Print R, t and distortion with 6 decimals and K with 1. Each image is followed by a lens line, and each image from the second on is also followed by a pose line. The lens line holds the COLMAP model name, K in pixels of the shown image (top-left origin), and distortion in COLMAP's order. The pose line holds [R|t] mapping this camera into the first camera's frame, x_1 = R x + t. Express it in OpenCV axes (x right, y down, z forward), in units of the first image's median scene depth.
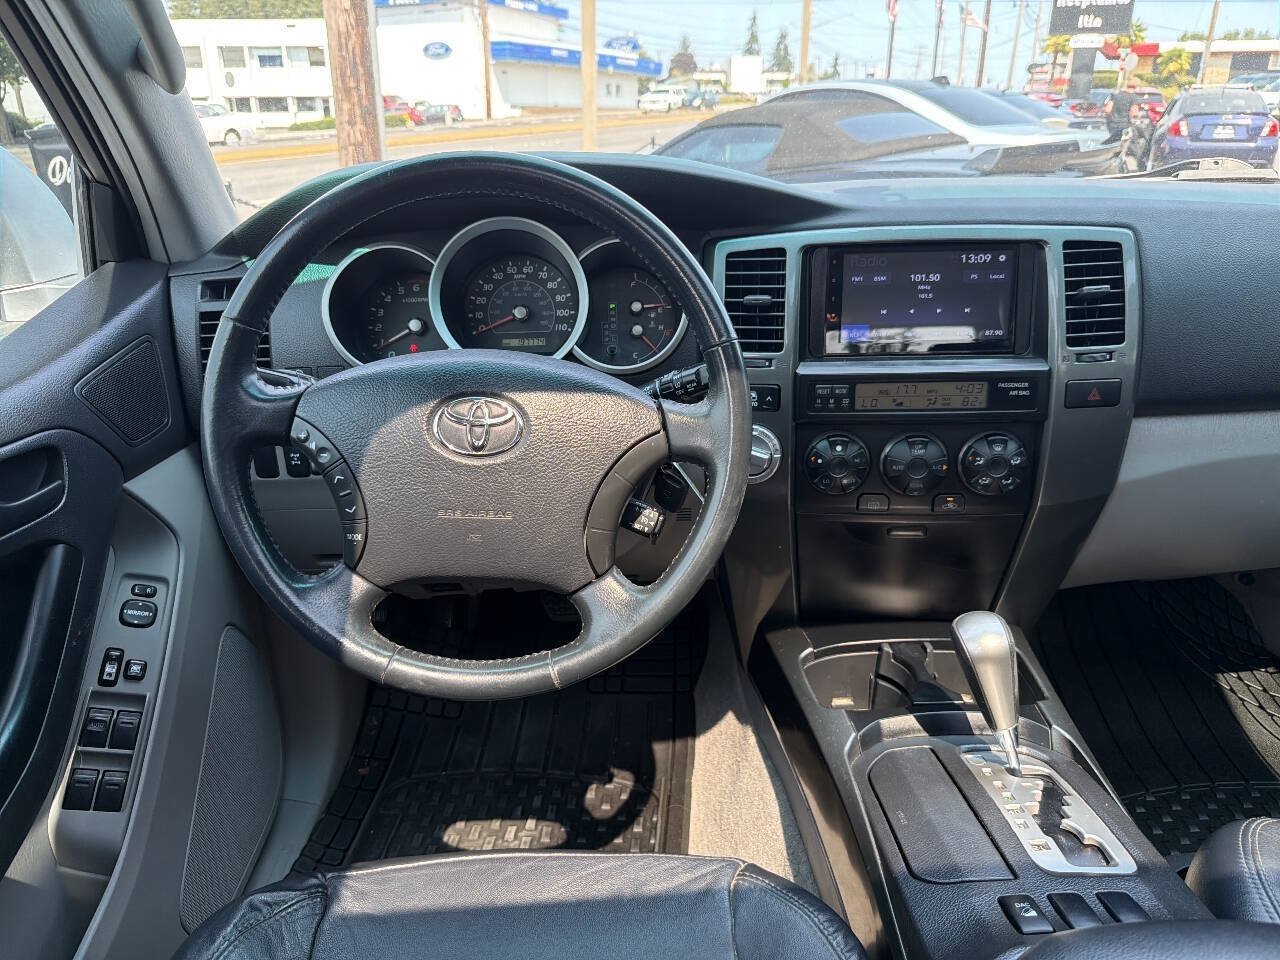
lens RADIAL K [[892.6, 0, 636.4], [0, 892.6, 501.1], [0, 0, 1]] dist [0.003037, -0.002685]
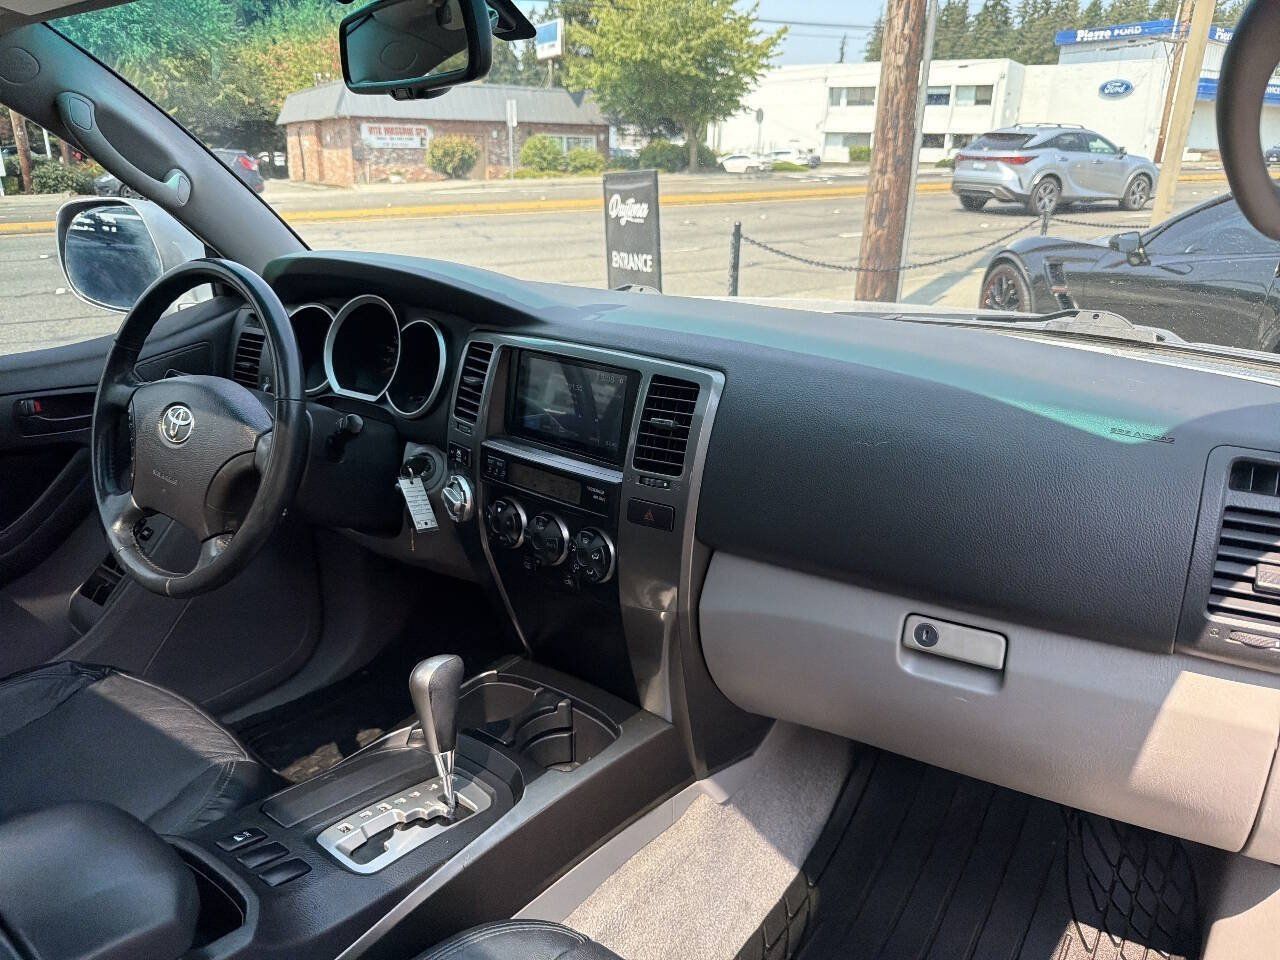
lens RADIAL K [[913.9, 0, 640.0], [0, 913.9, 480.0], [0, 0, 1]] dist [0.096510, -0.196136]
pose [[0.791103, 0.223540, -0.569374, 0.156211], [-0.259912, 0.965466, 0.017919, -0.024704], [0.553717, 0.133811, 0.821883, 0.010325]]
